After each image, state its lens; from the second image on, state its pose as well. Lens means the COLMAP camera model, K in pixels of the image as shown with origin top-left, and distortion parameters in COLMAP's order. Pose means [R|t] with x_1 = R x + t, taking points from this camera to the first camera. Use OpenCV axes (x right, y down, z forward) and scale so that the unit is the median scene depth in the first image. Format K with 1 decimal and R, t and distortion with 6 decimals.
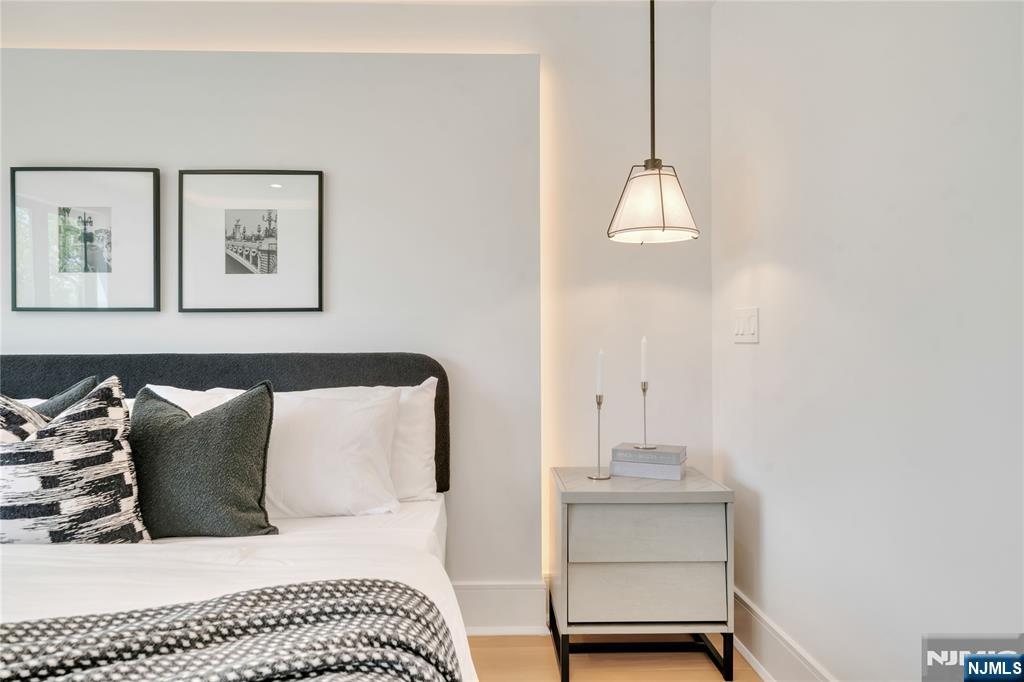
lens RADIAL K [[710.0, 0, 500.3], [0, 710.0, 342.6], [0, 0, 1]] dist [0.001202, 0.000668]
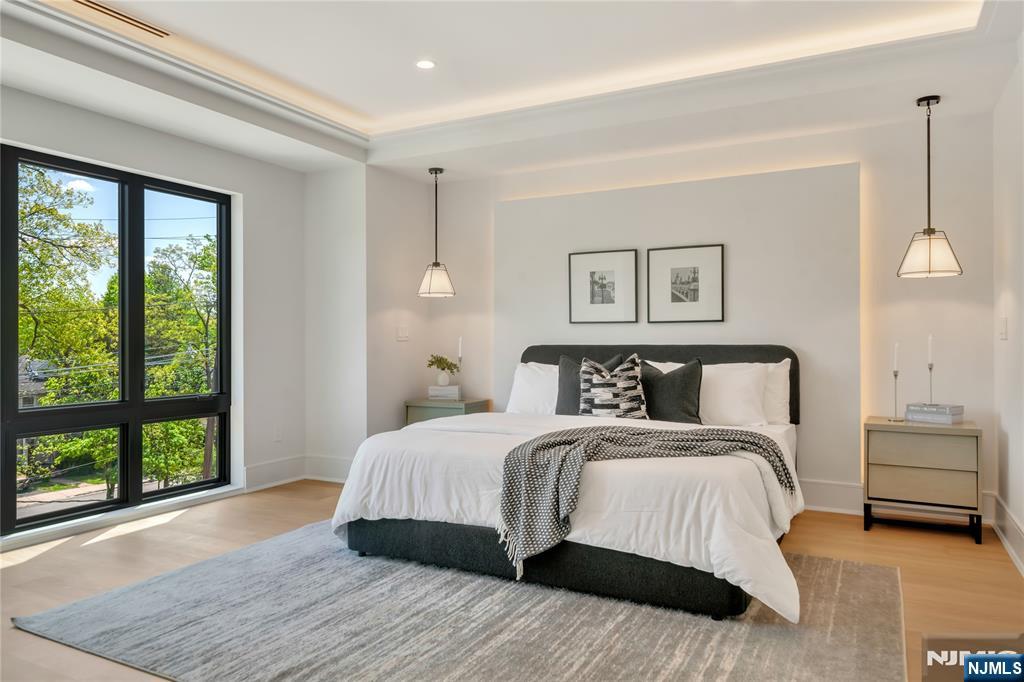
lens RADIAL K [[710.0, 0, 500.3], [0, 710.0, 342.6], [0, 0, 1]] dist [0.001202, 0.000668]
pose [[0.866764, 0.002079, -0.498714, 0.170356], [0.000520, 0.999987, 0.005073, -0.000166], [0.498718, -0.004657, 0.866752, -0.917454]]
